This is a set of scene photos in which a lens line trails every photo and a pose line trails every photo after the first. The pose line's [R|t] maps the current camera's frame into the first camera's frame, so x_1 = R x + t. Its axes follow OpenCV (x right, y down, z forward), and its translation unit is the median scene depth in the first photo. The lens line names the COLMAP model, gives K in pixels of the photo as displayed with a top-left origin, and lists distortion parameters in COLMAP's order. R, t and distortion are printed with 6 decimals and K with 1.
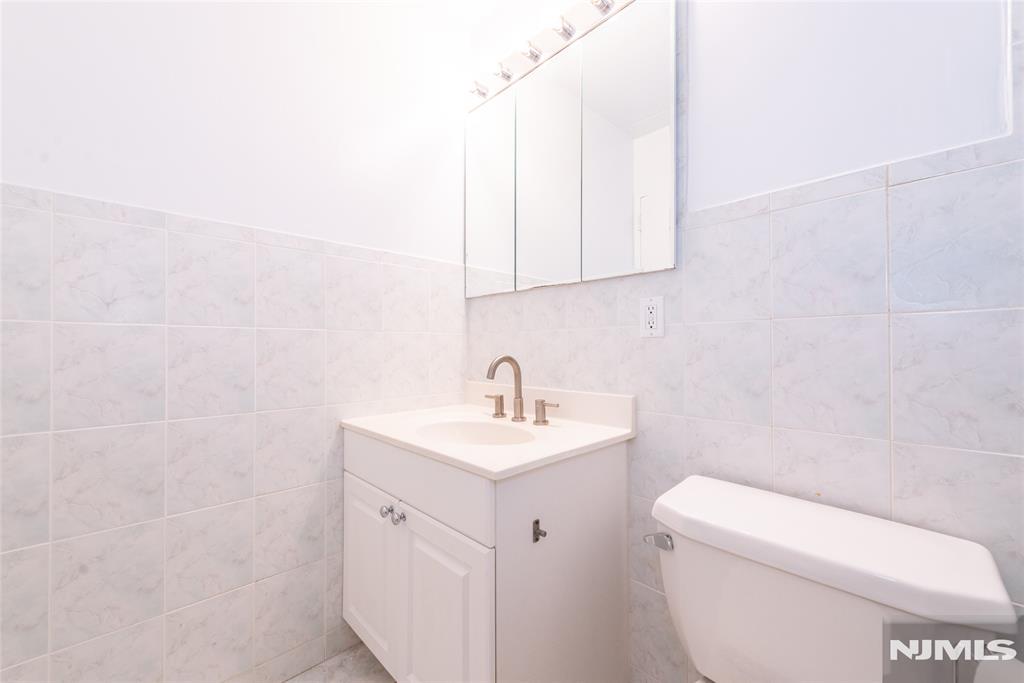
lens RADIAL K [[422.7, 0, 528.9], [0, 422.7, 338.5], [0, 0, 1]] dist [0.000035, 0.000056]
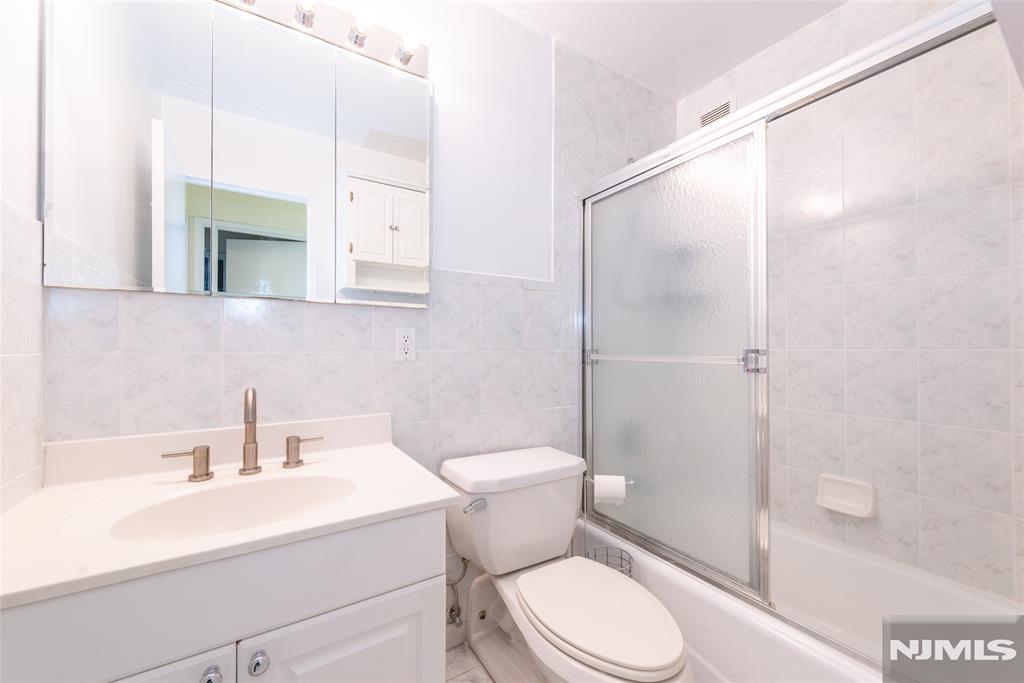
lens RADIAL K [[388.2, 0, 512.0], [0, 388.2, 341.5], [0, 0, 1]] dist [0.001569, 0.000046]
pose [[0.190158, 0.025319, 0.981427, -0.744138], [-0.021525, 0.999535, -0.021616, -0.041980], [-0.981518, -0.017015, 0.190614, 0.490800]]
